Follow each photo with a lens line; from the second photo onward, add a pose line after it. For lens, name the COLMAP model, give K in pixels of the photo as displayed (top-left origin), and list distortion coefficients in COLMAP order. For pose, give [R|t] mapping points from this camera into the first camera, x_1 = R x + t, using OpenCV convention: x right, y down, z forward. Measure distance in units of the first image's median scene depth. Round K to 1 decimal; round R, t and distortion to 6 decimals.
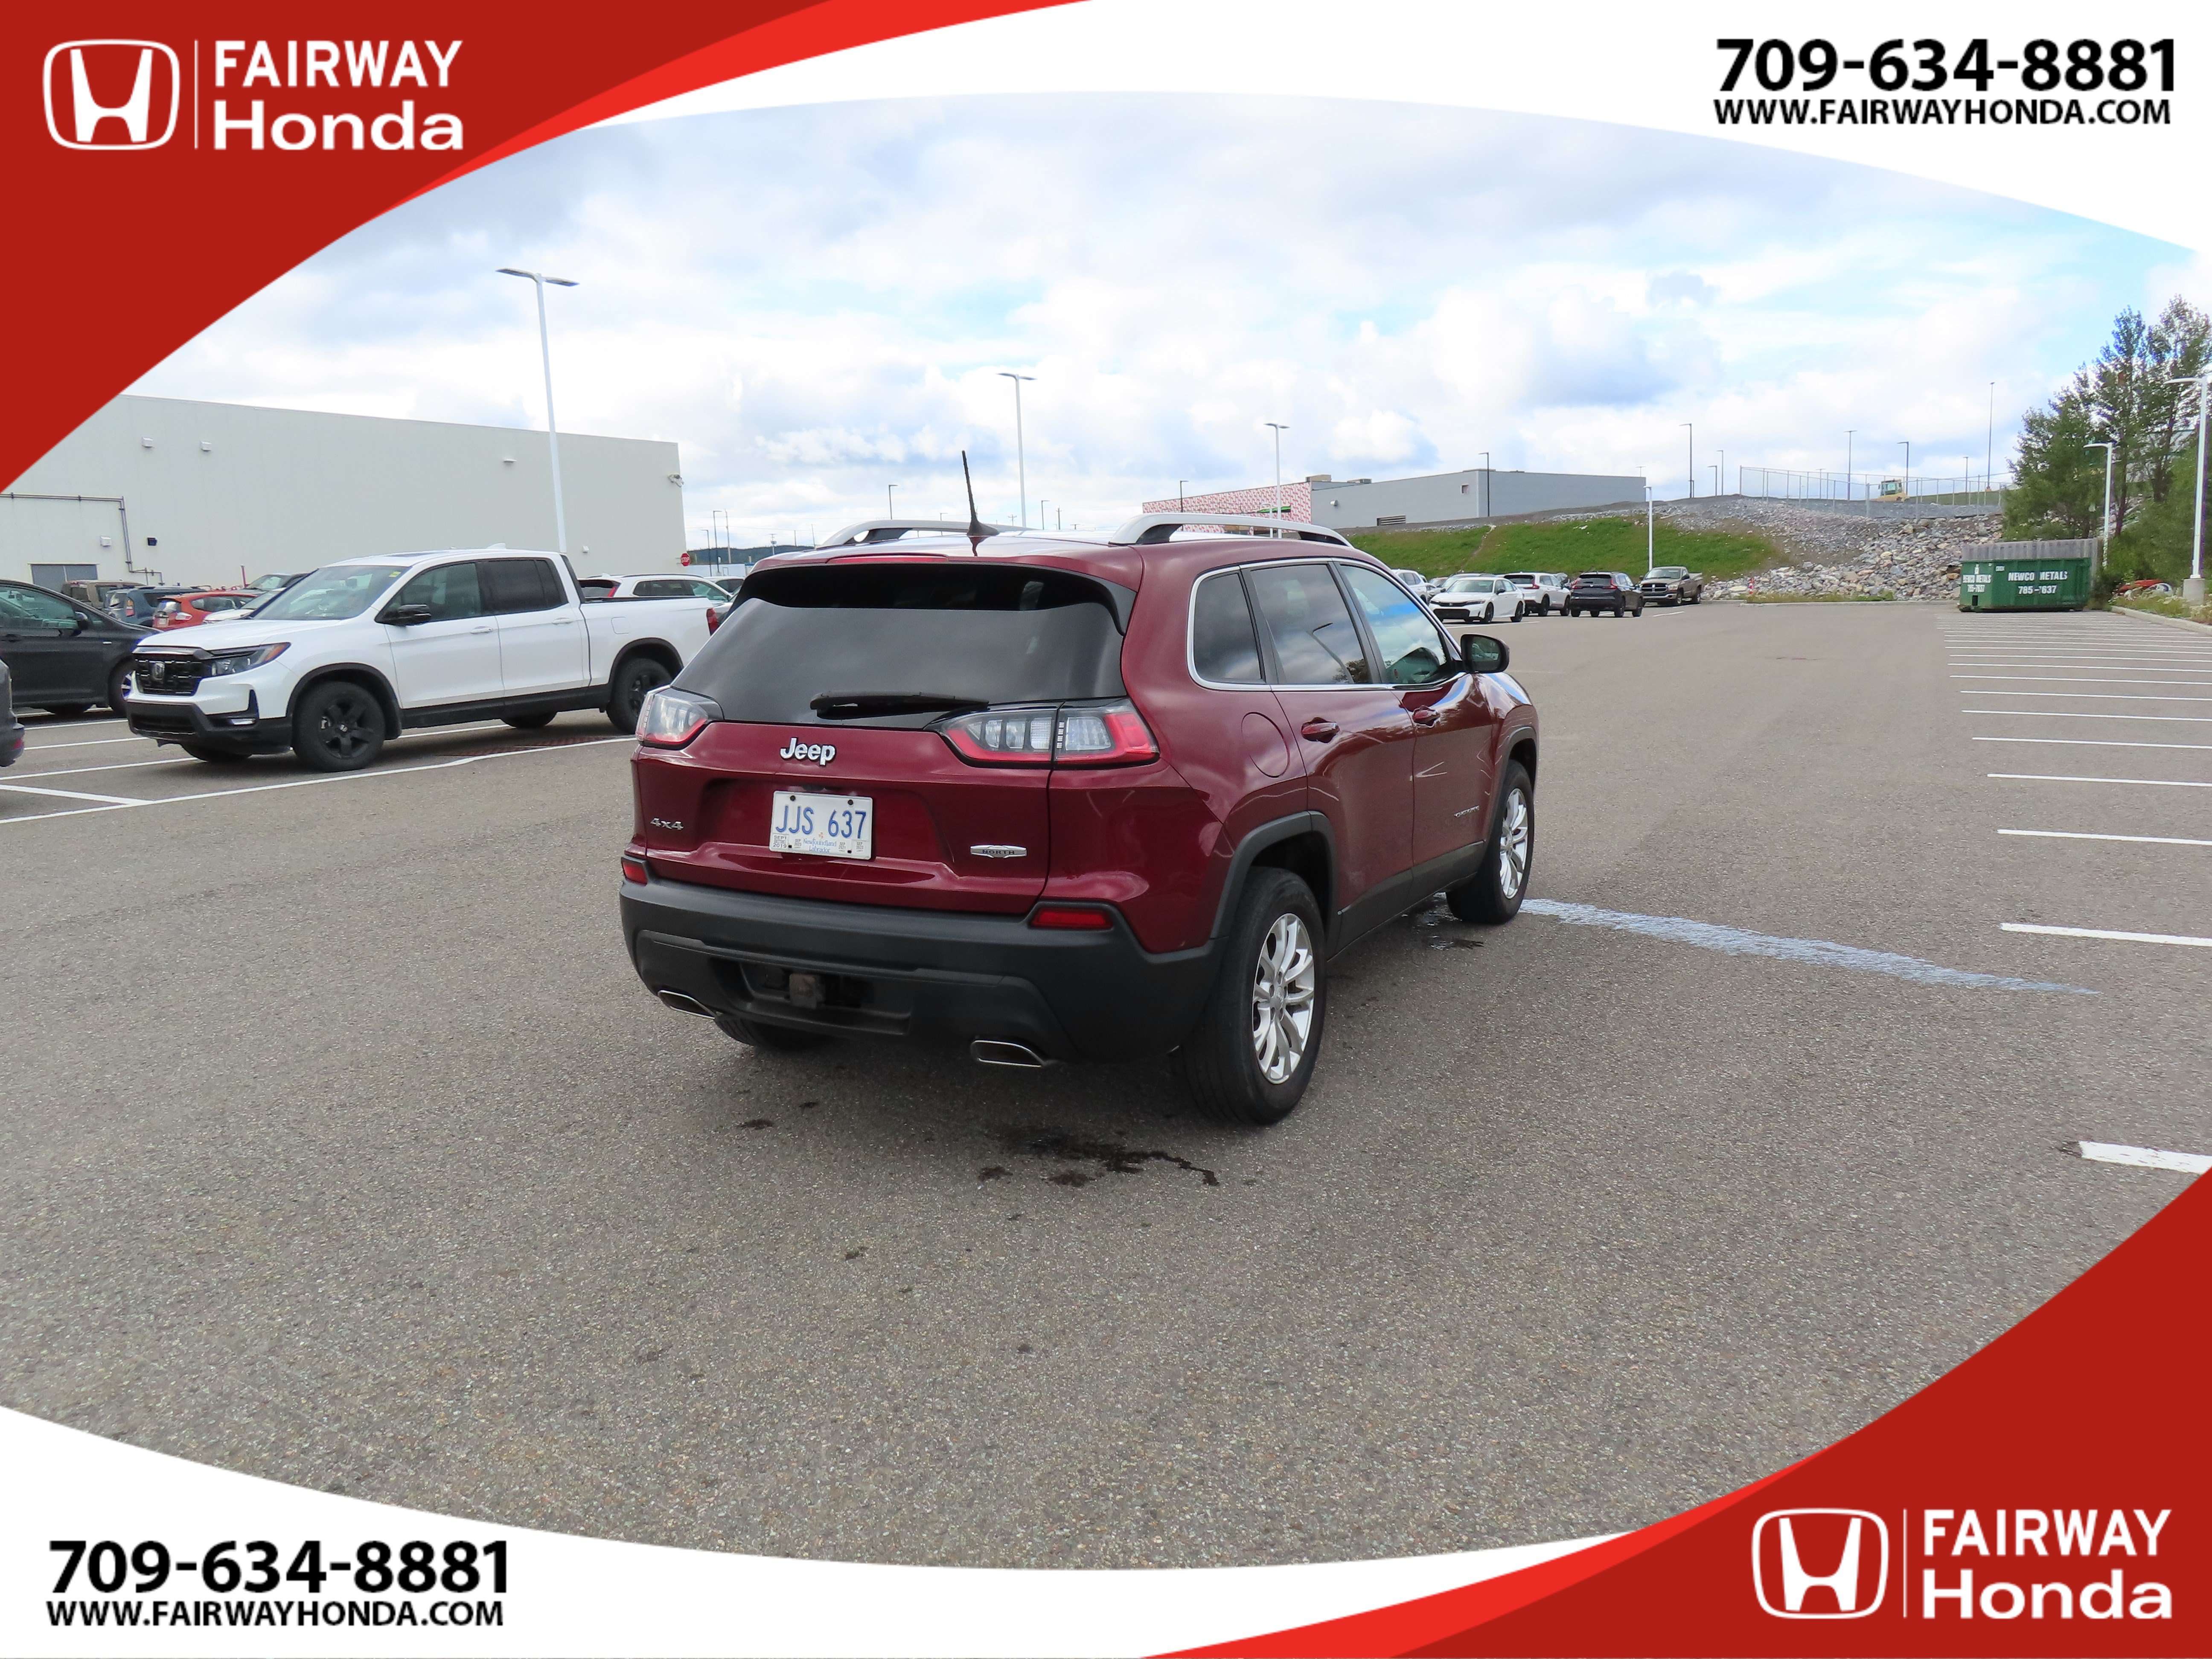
lens RADIAL K [[1593.8, 0, 1107.4], [0, 1593.8, 834.3], [0, 0, 1]] dist [0.028762, -0.039837]
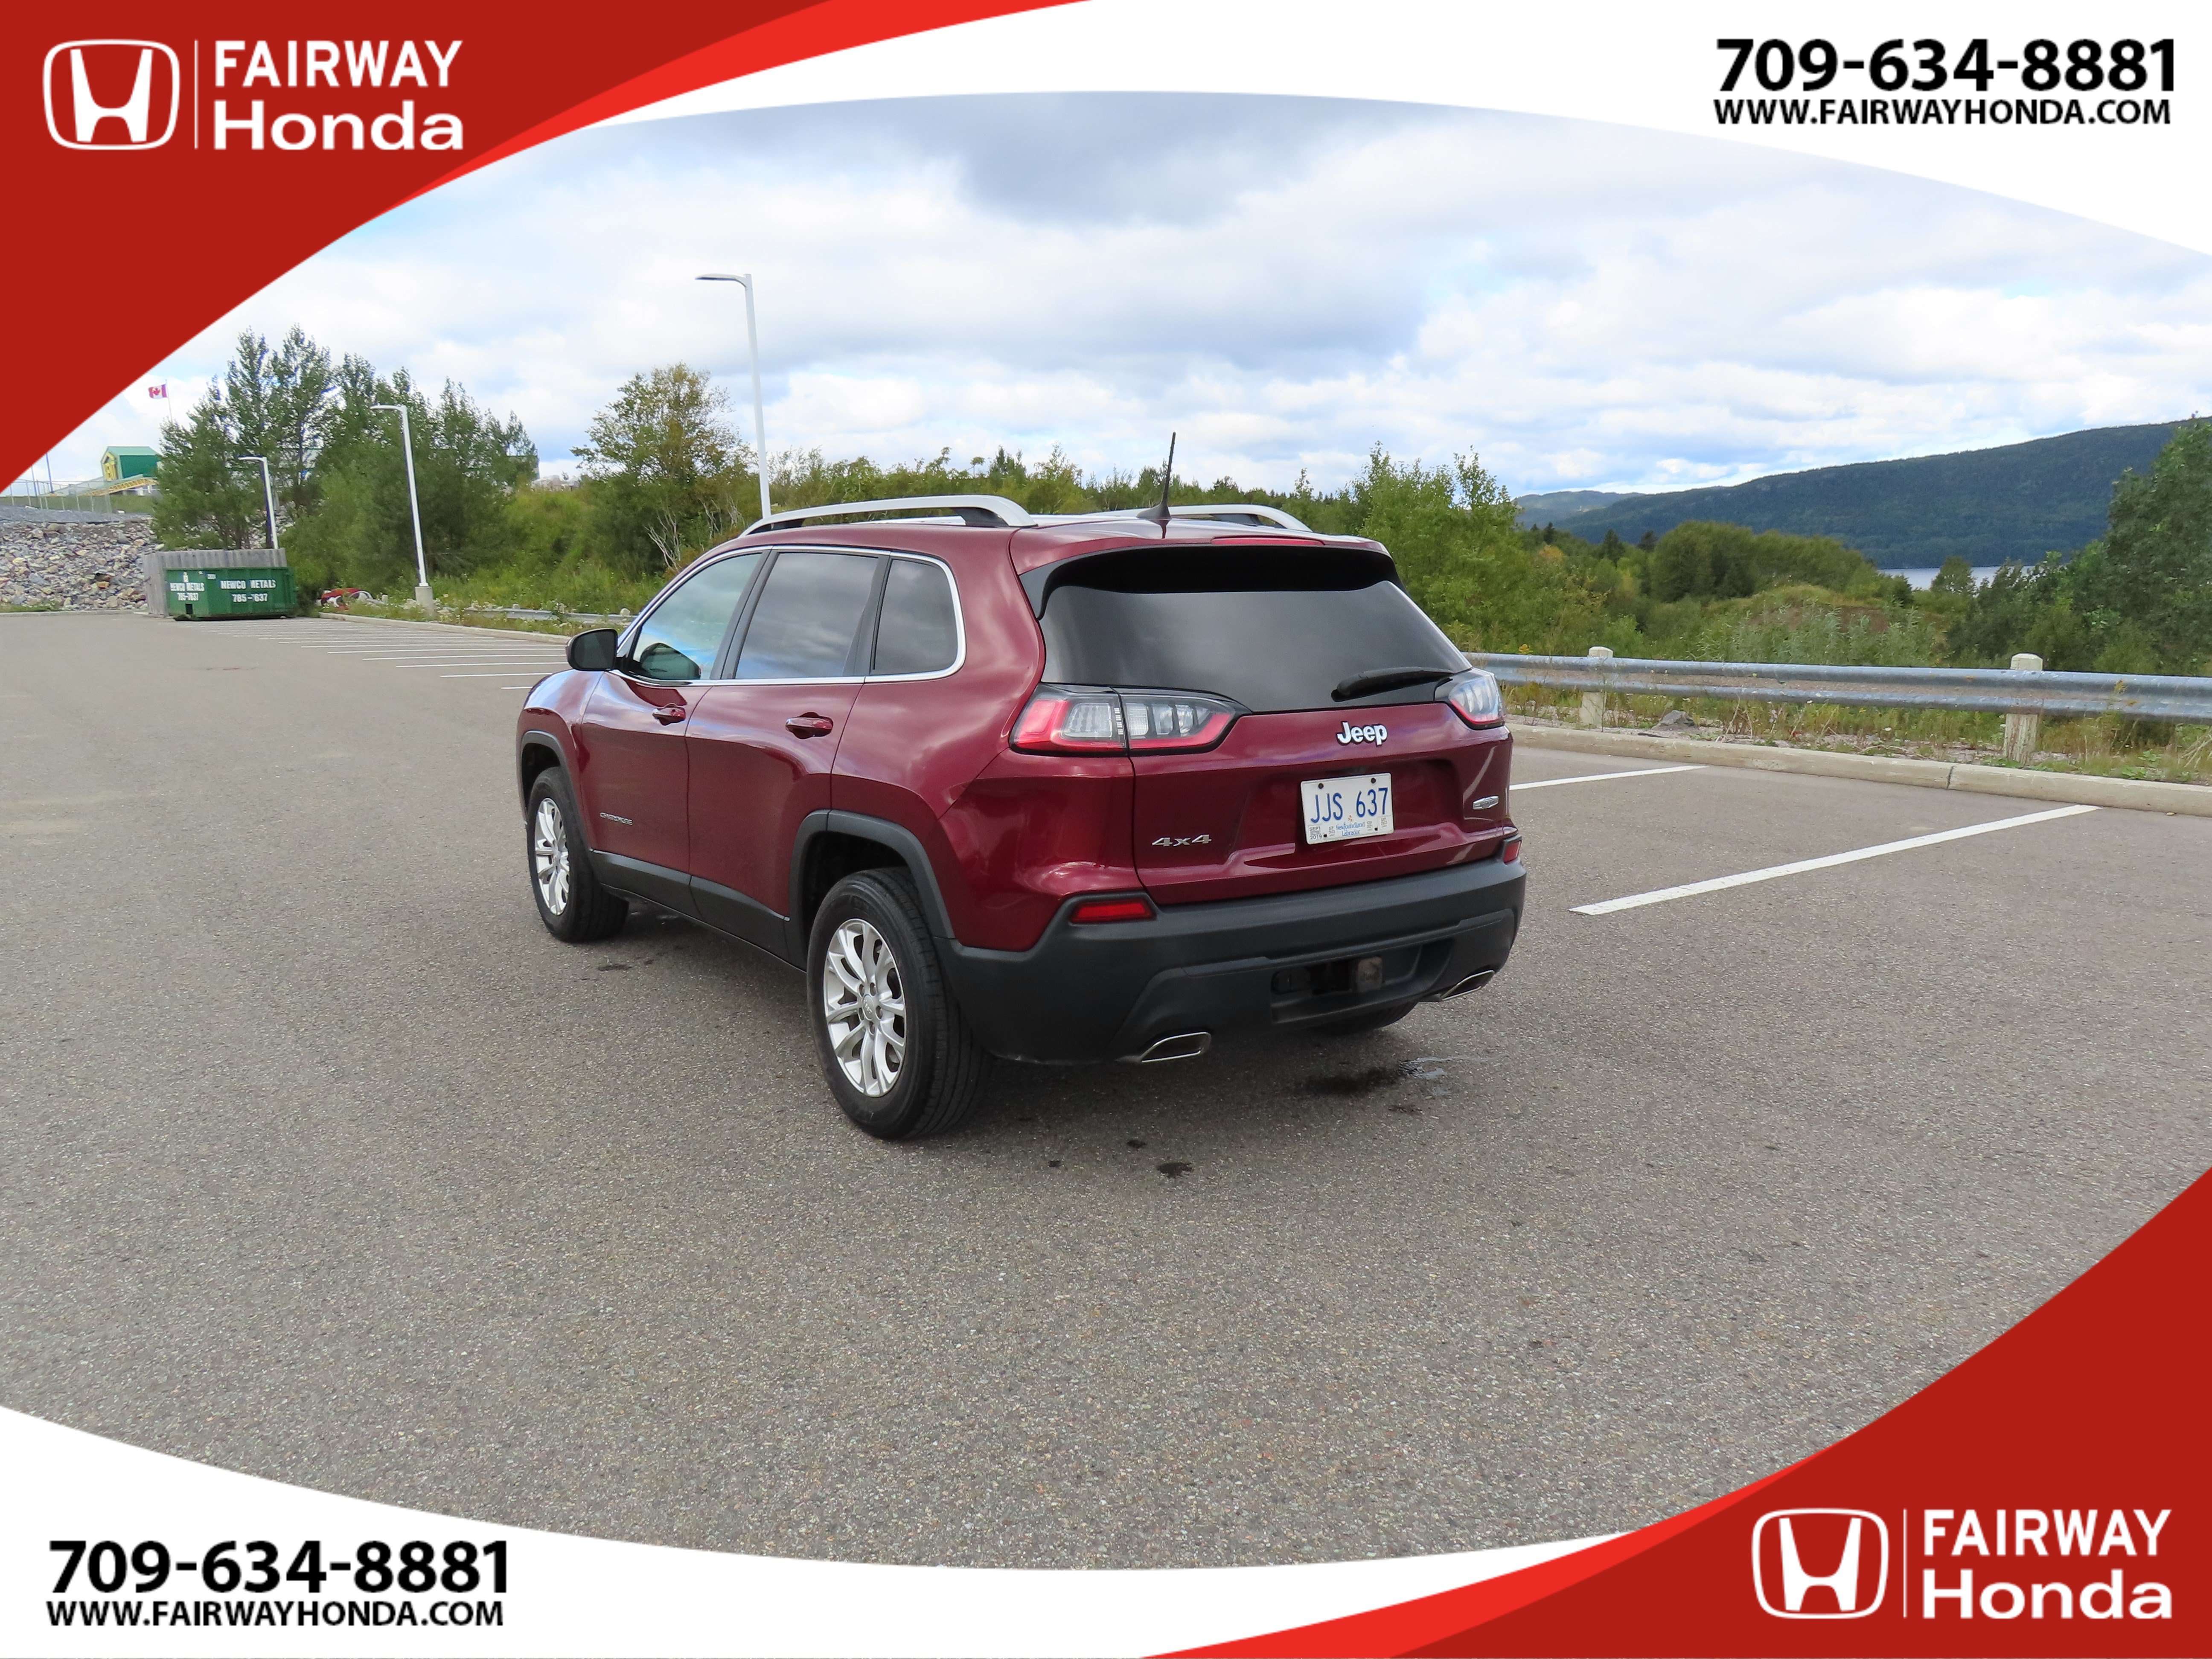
lens RADIAL K [[1593.8, 0, 1116.3], [0, 1593.8, 834.0], [0, 0, 1]] dist [0.028762, -0.039837]
pose [[0.438930, -0.133612, 0.888531, -0.997068], [0.139563, 0.987018, 0.079478, -0.078812], [-0.887616, 0.089121, 0.451880, 0.603727]]
